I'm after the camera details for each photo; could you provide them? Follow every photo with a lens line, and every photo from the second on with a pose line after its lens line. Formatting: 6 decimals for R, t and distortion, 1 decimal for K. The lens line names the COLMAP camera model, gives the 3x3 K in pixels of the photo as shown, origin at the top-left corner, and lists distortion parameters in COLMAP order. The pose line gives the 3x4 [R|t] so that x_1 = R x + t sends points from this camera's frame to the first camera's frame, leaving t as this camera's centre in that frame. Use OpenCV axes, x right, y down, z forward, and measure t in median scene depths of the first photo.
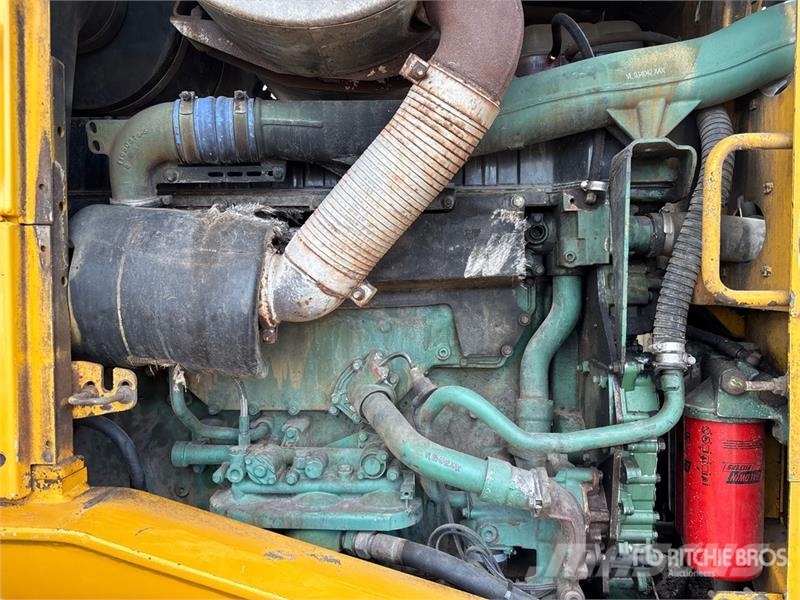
lens RADIAL K [[606.7, 0, 404.6], [0, 606.7, 302.0], [0, 0, 1]] dist [0.039470, -0.050856]
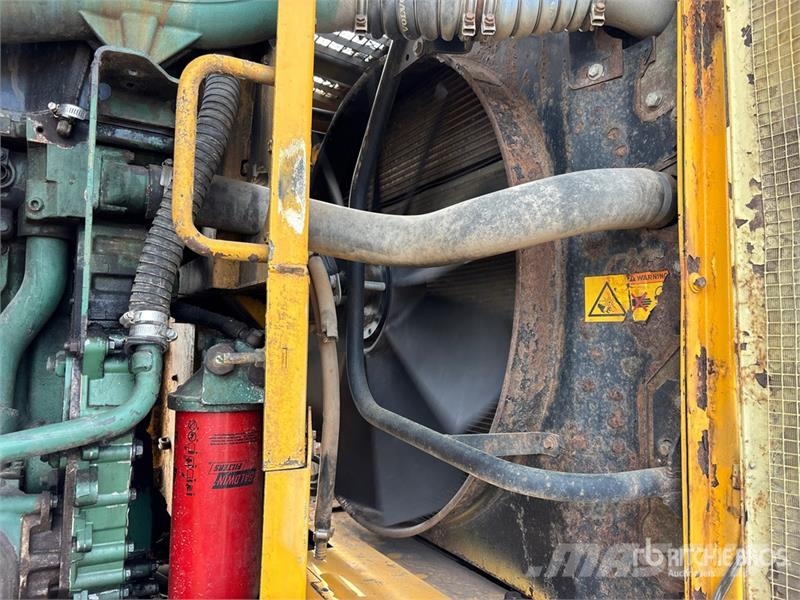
lens RADIAL K [[601.5, 0, 401.4], [0, 601.5, 295.1], [0, 0, 1]] dist [0.050113, -0.061603]
pose [[0.843747, 0.067383, 0.532495, 0.289598], [-0.006404, 0.993281, -0.115546, 0.130860], [-0.536703, 0.094082, 0.838510, 0.165484]]
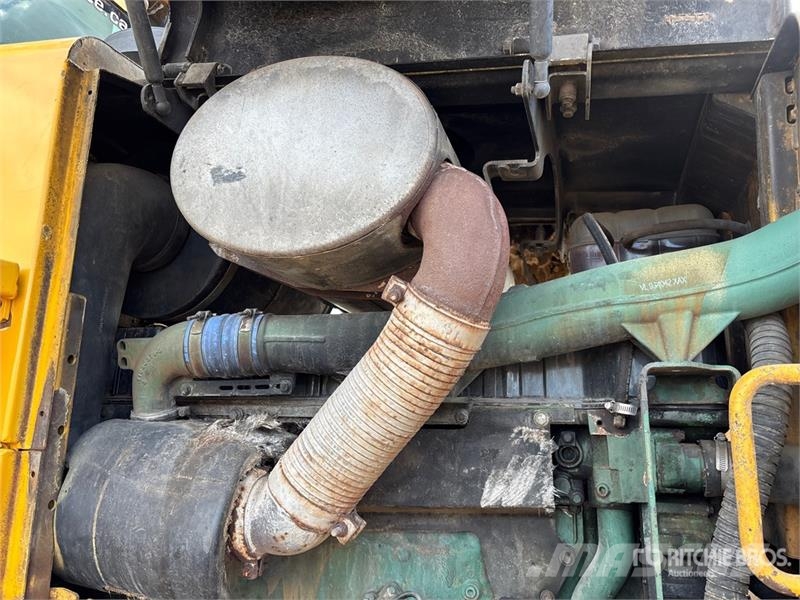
lens RADIAL K [[609.8, 0, 405.0], [0, 609.8, 294.6], [0, 0, 1]] dist [0.045509, -0.060110]
pose [[0.967415, -0.028766, -0.251557, 0.253651], [-0.034793, 0.968997, -0.244611, -0.131580], [0.250794, 0.245392, 0.936421, 0.096998]]
